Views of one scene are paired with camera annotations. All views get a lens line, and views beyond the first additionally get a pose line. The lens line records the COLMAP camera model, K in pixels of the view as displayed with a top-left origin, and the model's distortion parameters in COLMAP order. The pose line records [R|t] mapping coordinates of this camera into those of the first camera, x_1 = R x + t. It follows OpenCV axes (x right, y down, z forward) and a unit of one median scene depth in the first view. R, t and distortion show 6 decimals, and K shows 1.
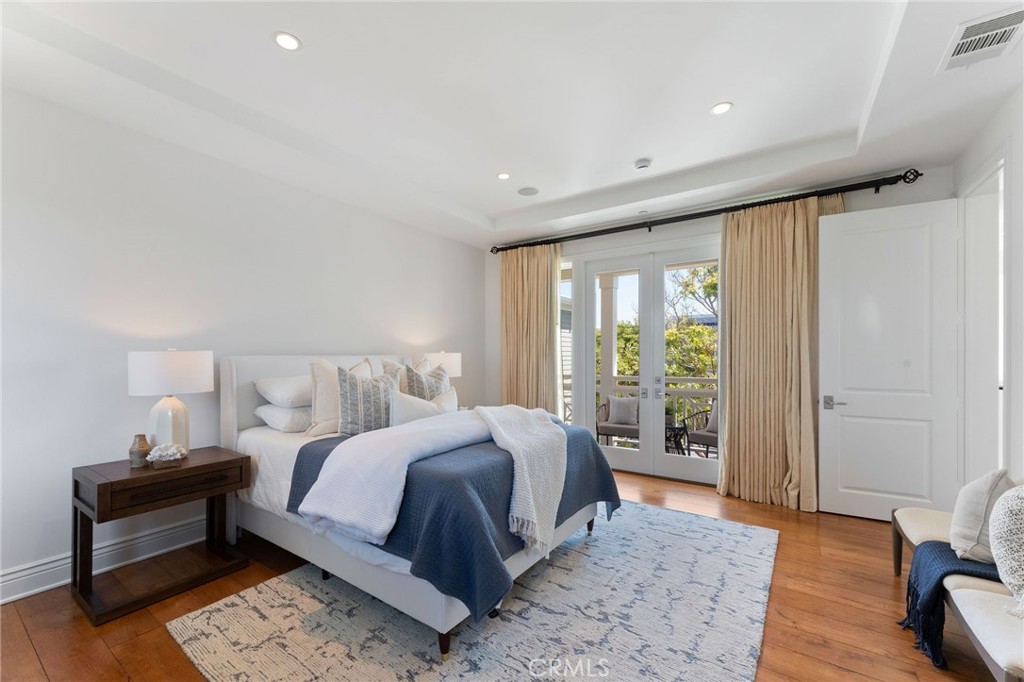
lens RADIAL K [[406.1, 0, 513.1], [0, 406.1, 358.7], [0, 0, 1]] dist [-0.000869, -0.000029]
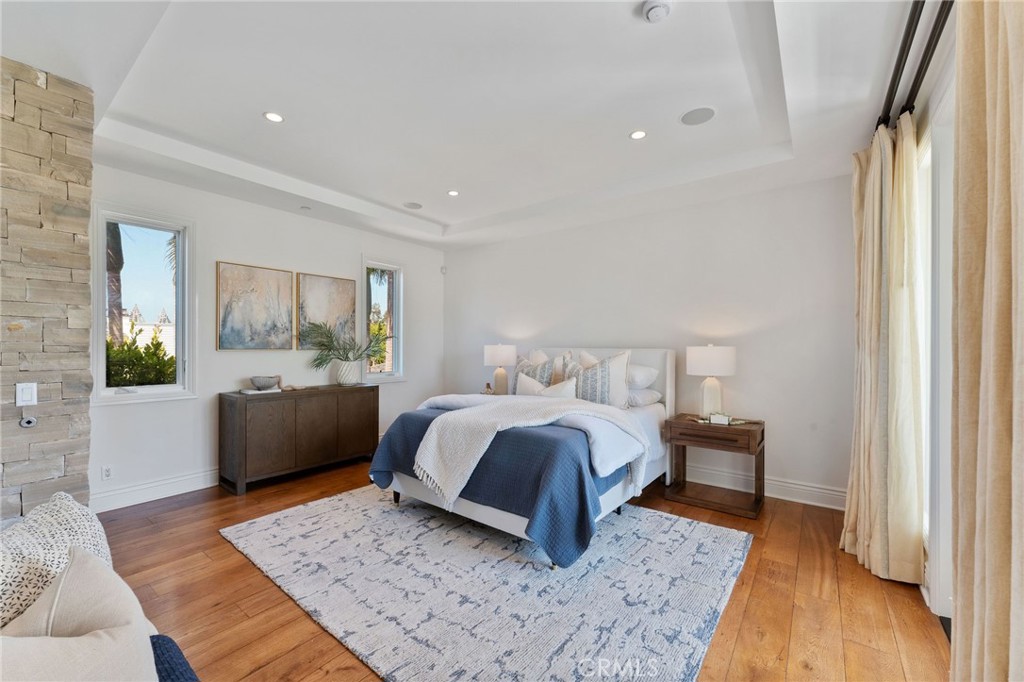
lens RADIAL K [[411.5, 0, 509.5], [0, 411.5, 342.4], [0, 0, 1]] dist [0.000370, 0.000655]
pose [[-0.054806, -0.006325, -0.998477, 1.224425], [-0.003267, 0.999976, -0.006155, -0.020306], [0.998492, 0.002925, -0.054825, 1.140283]]
